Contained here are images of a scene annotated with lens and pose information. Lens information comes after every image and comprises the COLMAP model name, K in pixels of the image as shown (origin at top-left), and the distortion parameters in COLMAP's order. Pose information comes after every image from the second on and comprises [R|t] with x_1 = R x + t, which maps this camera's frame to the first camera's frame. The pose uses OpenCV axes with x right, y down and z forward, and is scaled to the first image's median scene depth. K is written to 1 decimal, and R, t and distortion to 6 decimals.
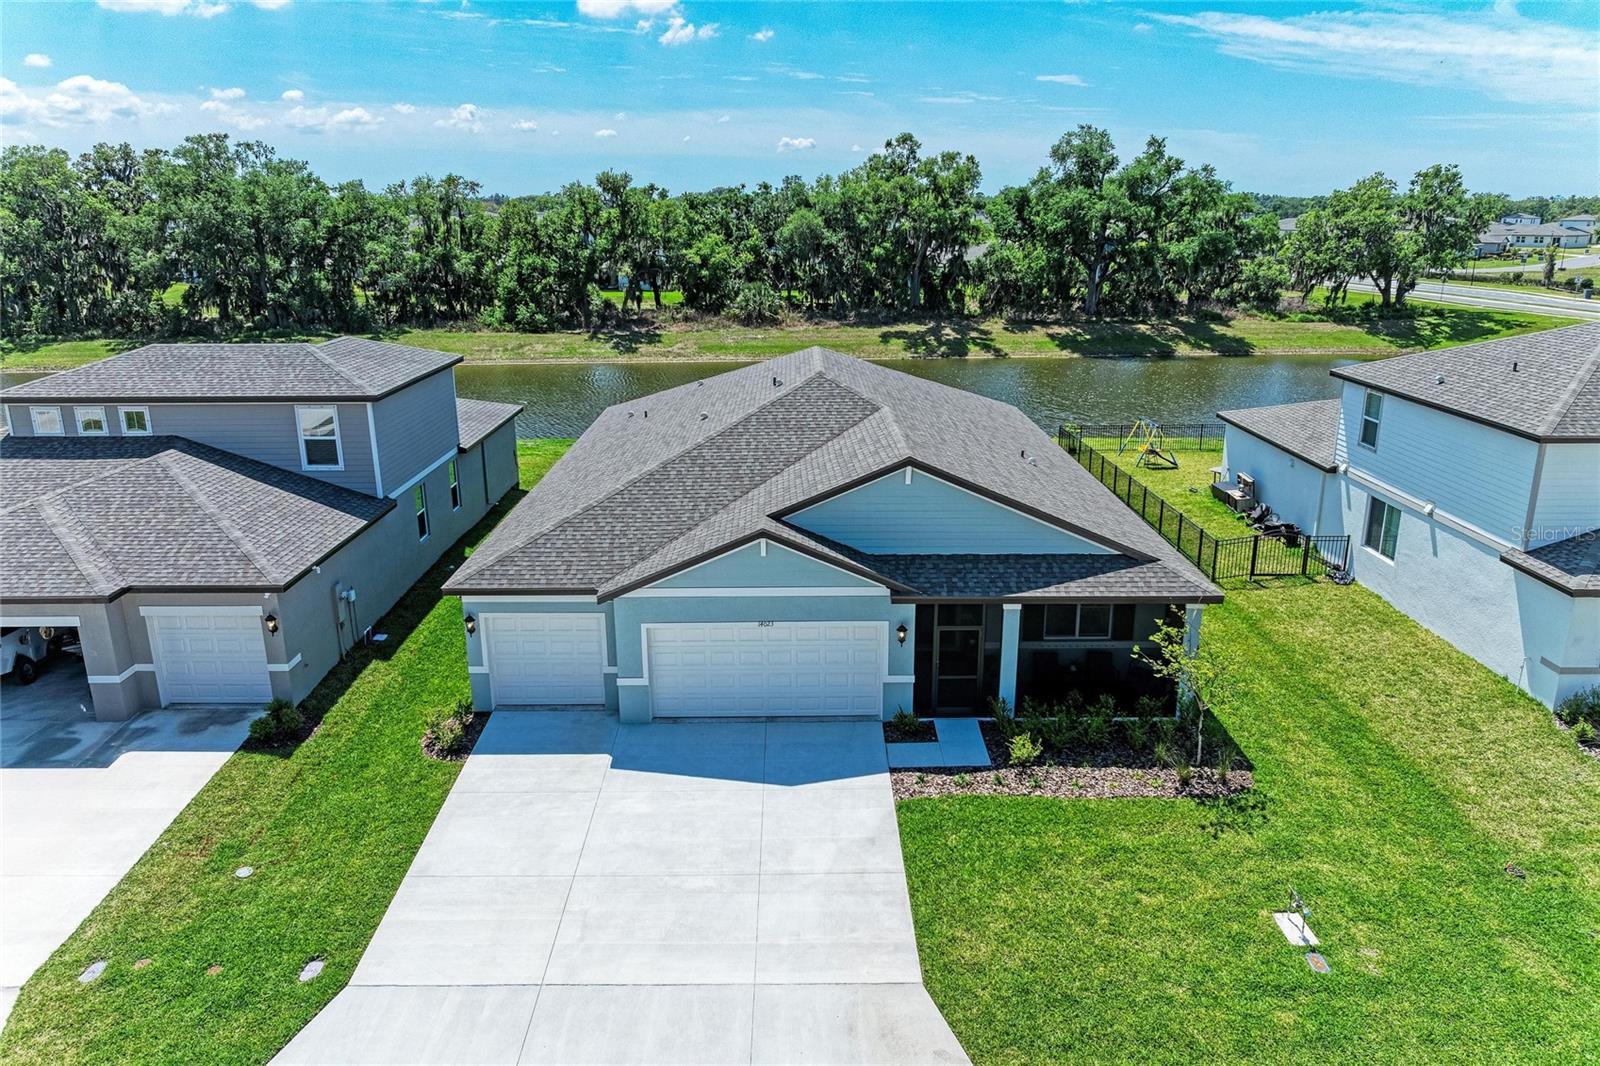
lens RADIAL K [[1121.4, 0, 811.5], [0, 1121.4, 530.8], [0, 0, 1]] dist [-0.013311, -0.008777]
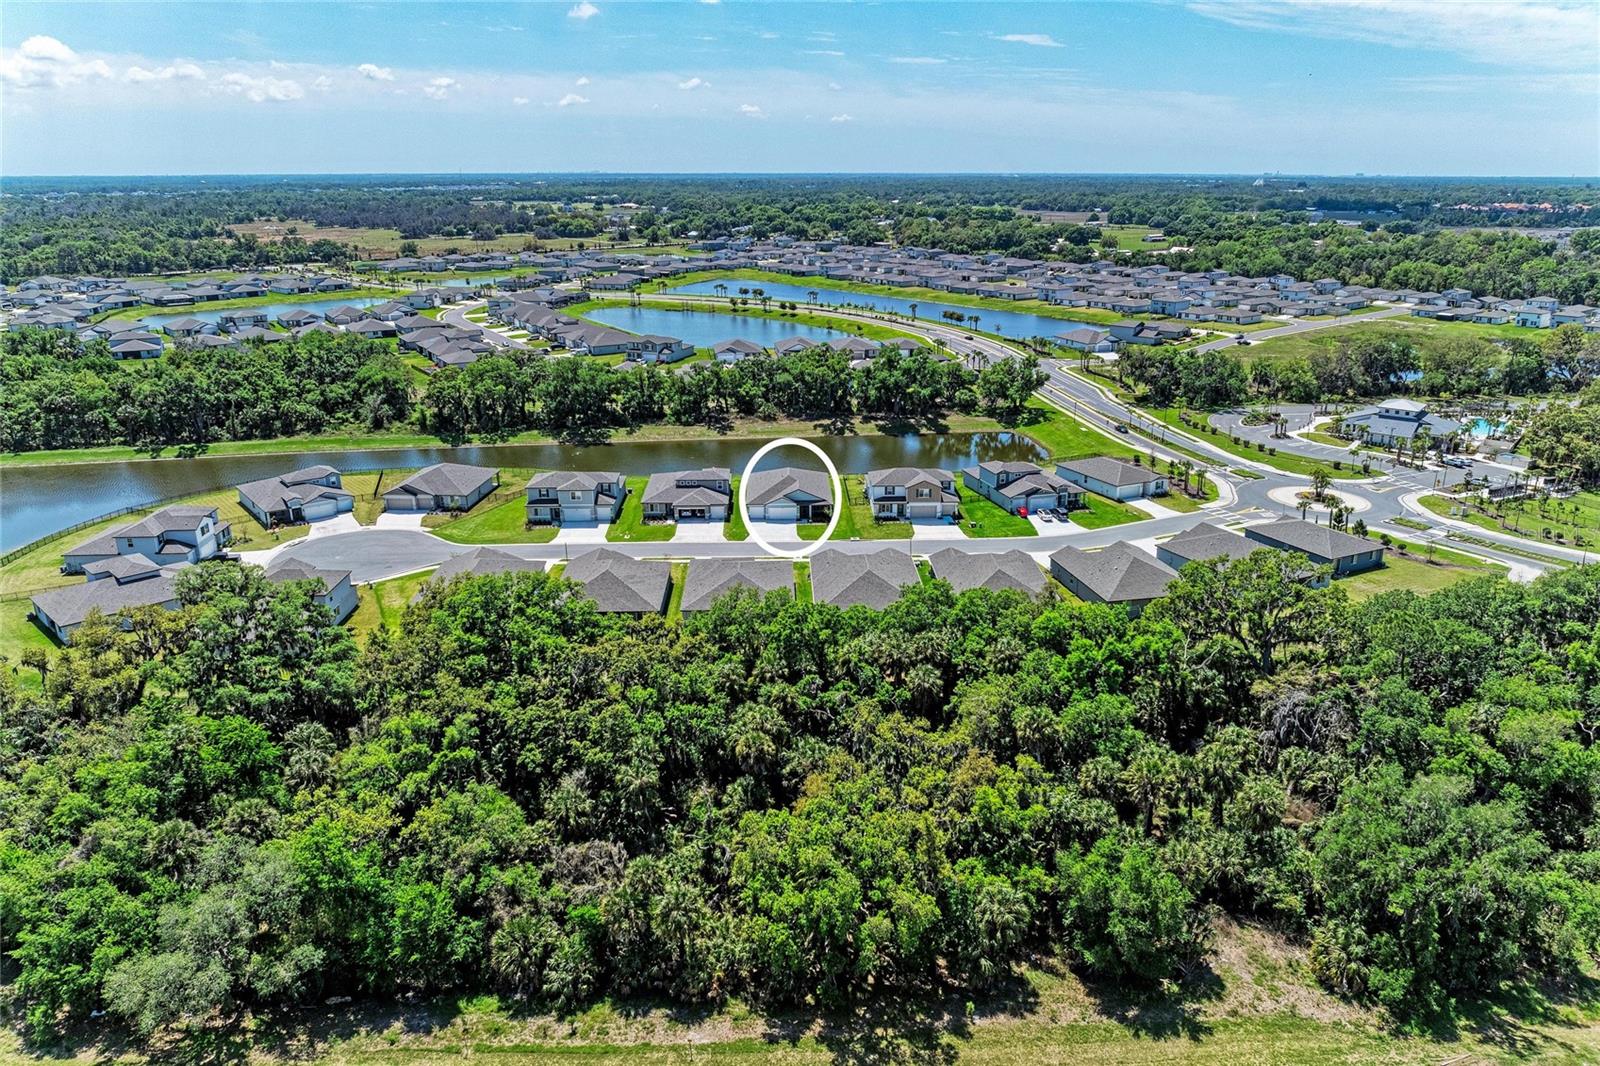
lens RADIAL K [[1121.4, 0, 804.0], [0, 1121.4, 526.3], [0, 0, 1]] dist [-0.013311, -0.008777]
pose [[0.999808, -0.005427, 0.018820, -0.014646], [0.004903, 0.999603, 0.027741, -0.005152], [-0.018963, -0.027643, 0.999438, -1.690236]]
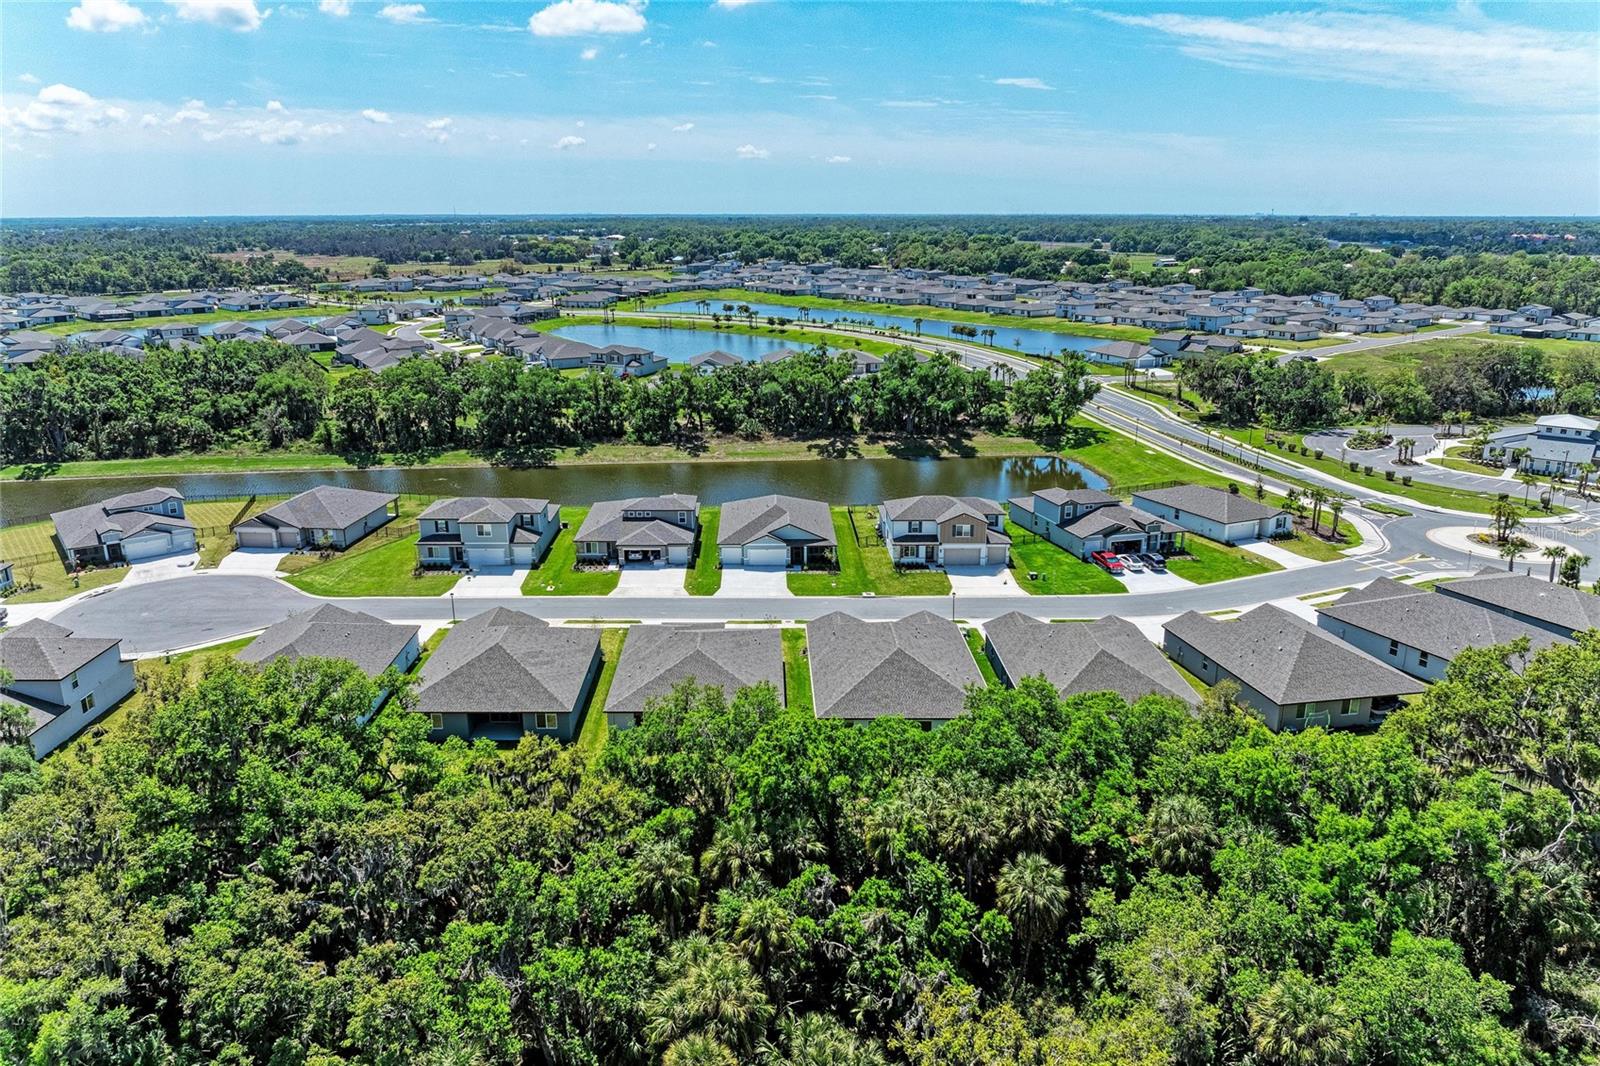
lens RADIAL K [[1121.4, 0, 751.5], [0, 1121.4, 525.5], [0, 0, 1]] dist [-0.013311, -0.008777]
pose [[0.999864, 0.003396, -0.016119, -0.012187], [-0.003501, 0.999973, -0.006465, -0.004479], [0.016097, 0.006521, 0.999849, -1.171334]]
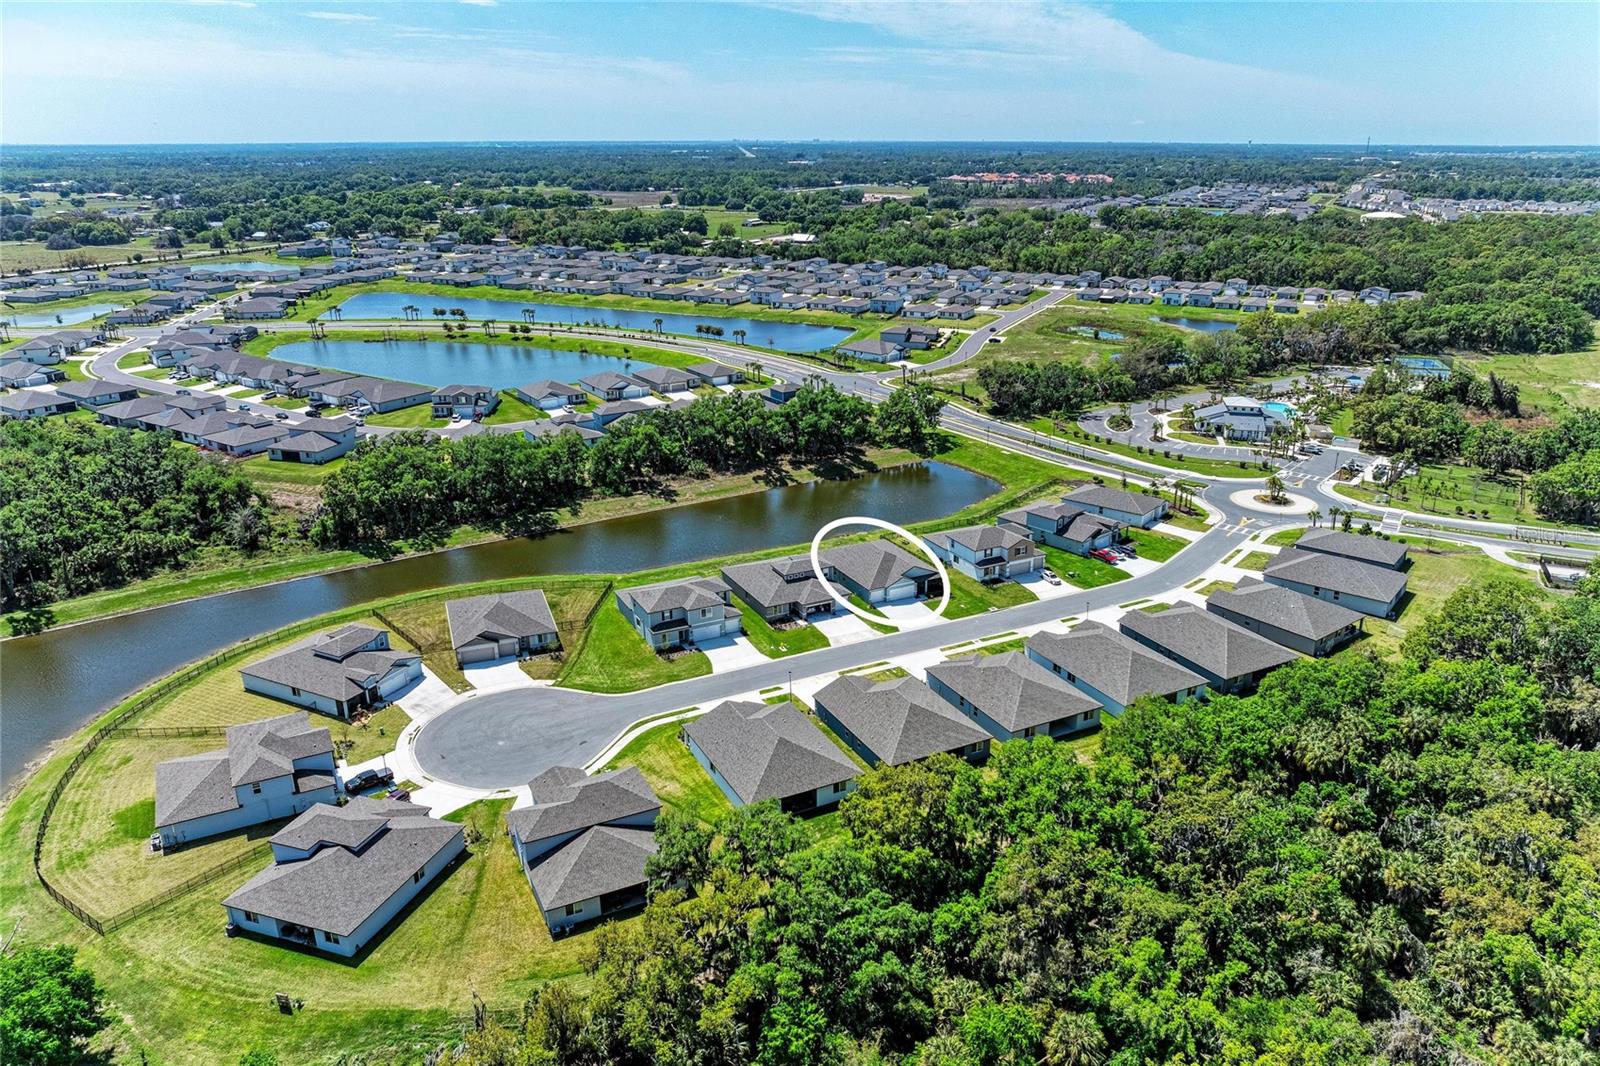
lens RADIAL K [[1121.4, 0, 814.2], [0, 1121.4, 534.9], [0, 0, 1]] dist [-0.013311, -0.008777]
pose [[0.895094, -0.150187, 0.419822, -0.909621], [0.124391, 0.988293, 0.088341, -0.251700], [-0.428175, -0.026851, 0.903297, -1.403967]]
